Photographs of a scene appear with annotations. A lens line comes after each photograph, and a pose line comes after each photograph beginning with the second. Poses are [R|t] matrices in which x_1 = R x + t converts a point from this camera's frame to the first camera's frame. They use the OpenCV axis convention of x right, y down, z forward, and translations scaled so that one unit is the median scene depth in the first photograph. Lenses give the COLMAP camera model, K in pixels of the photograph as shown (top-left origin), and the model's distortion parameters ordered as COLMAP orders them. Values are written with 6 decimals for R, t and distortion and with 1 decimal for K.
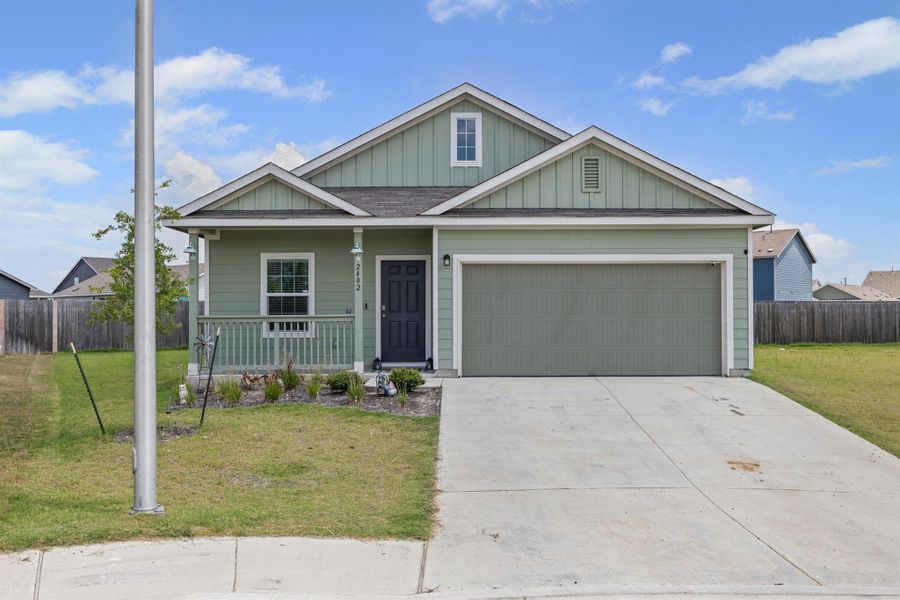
lens RADIAL K [[825.0, 0, 449.2], [0, 825.0, 299.1], [0, 0, 1]] dist [0.001634, 0.000000]
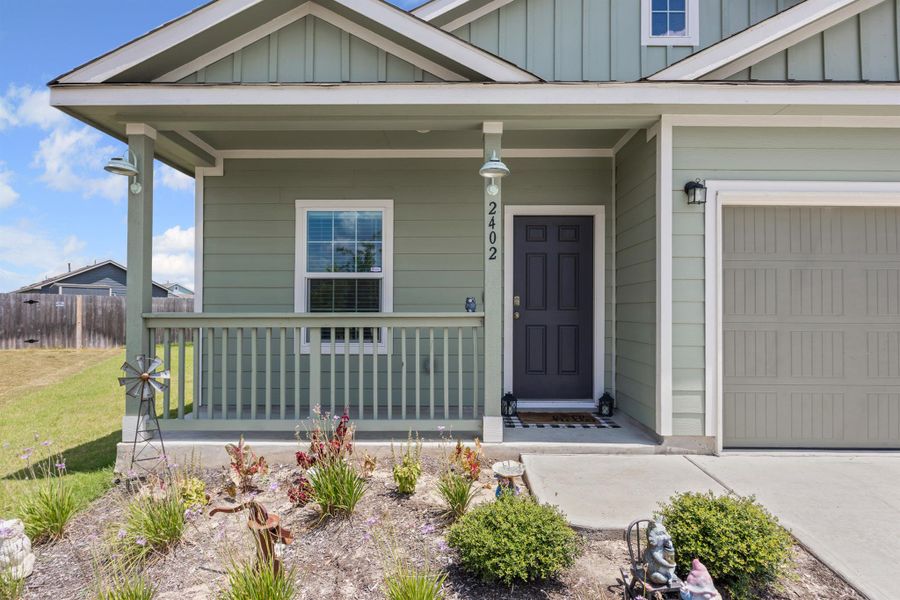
lens RADIAL K [[468.0, 0, 453.5], [0, 468.0, 302.9], [0, 0, 1]] dist [-0.011901, -0.001561]
pose [[0.999969, 0.007330, -0.002985, -0.122674], [-0.007335, 0.999972, -0.001571, 0.012829], [0.002973, 0.001593, 0.999994, 0.693904]]
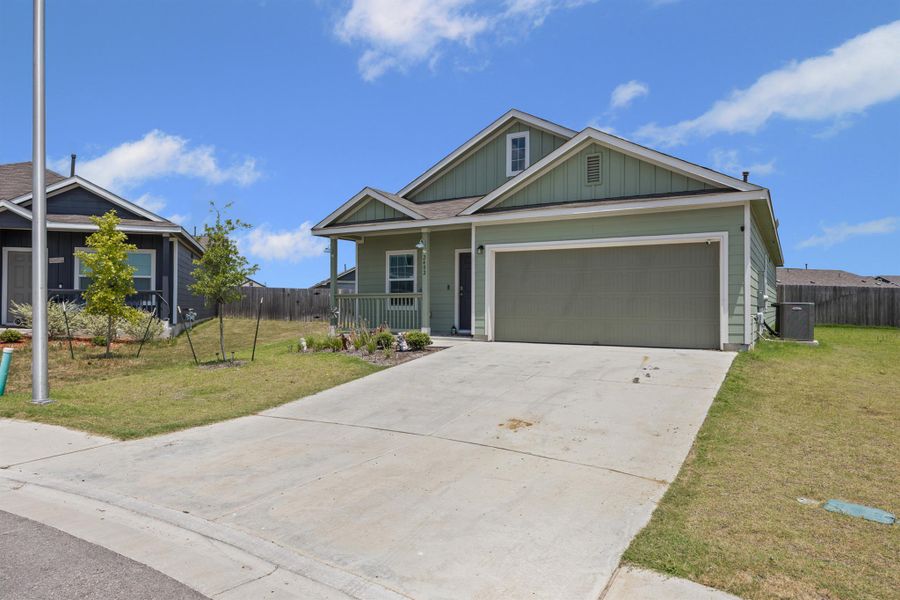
lens RADIAL K [[578.9, 0, 448.7], [0, 578.9, 296.4], [0, 0, 1]] dist [-0.009318, -0.000512]
pose [[0.861220, -0.001032, -0.508231, 0.381477], [0.002936, 0.999991, 0.002944, 0.020989], [0.508224, -0.004027, 0.861215, 0.187142]]
